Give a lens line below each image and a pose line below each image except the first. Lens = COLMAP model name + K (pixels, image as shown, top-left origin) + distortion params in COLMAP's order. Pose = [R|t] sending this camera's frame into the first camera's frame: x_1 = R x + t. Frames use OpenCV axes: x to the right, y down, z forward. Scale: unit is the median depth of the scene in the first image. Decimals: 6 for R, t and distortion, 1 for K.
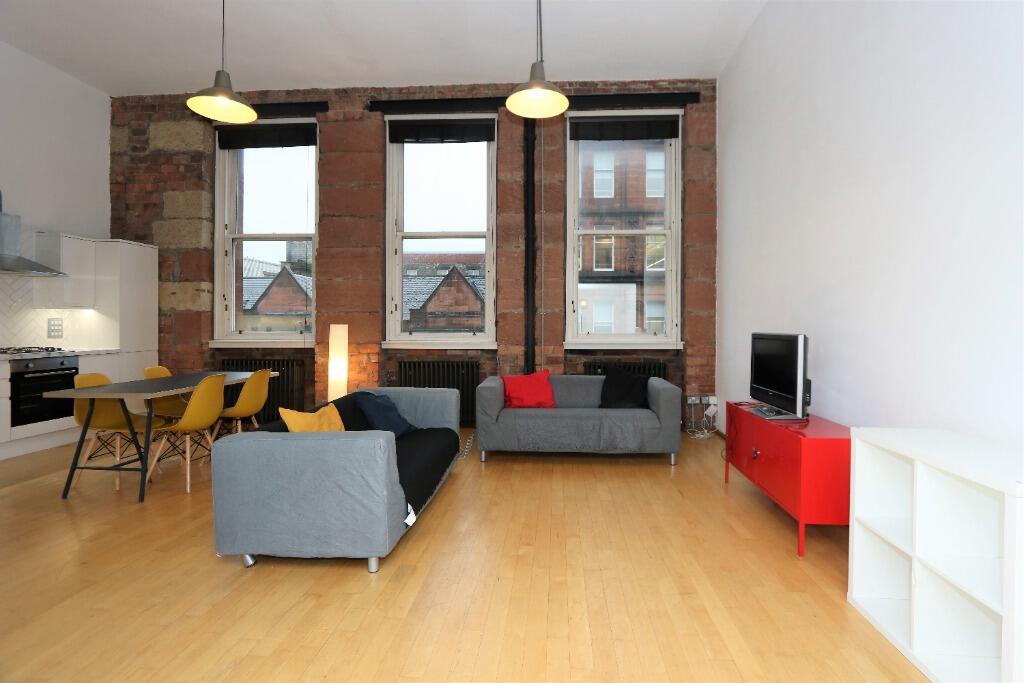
lens RADIAL K [[481.7, 0, 538.2], [0, 481.7, 324.4], [0, 0, 1]] dist [-0.010249, -0.000063]
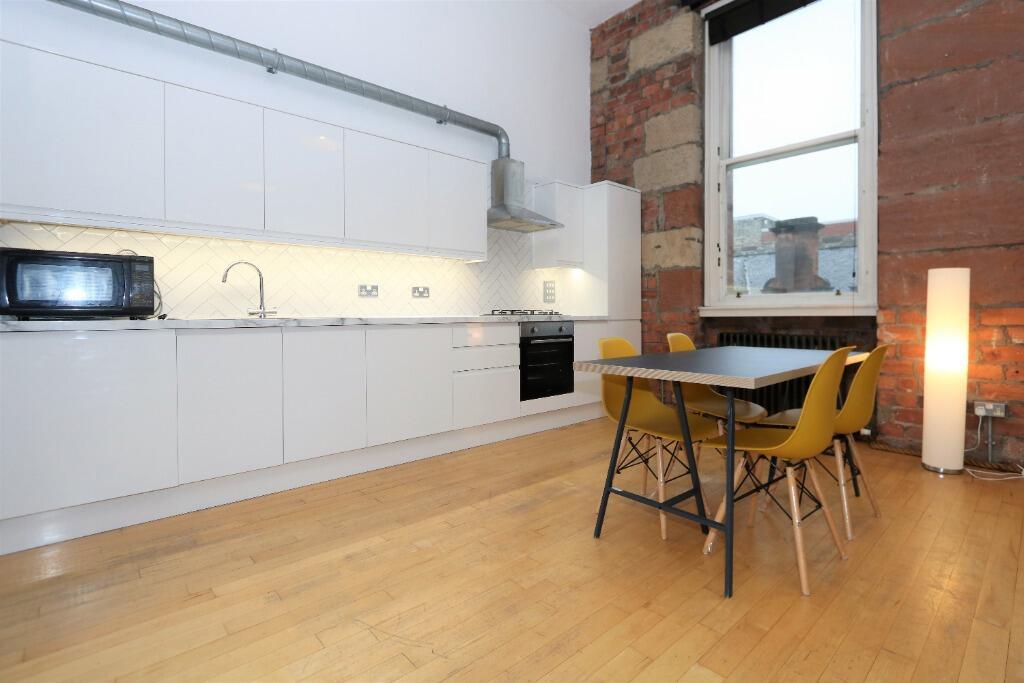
lens RADIAL K [[481.7, 0, 538.2], [0, 481.7, 324.4], [0, 0, 1]] dist [-0.010249, -0.000063]
pose [[0.727224, 0.009755, -0.686331, -0.362142], [0.004649, 0.999806, 0.019137, 0.046128], [0.686384, -0.017107, 0.727038, 0.290450]]
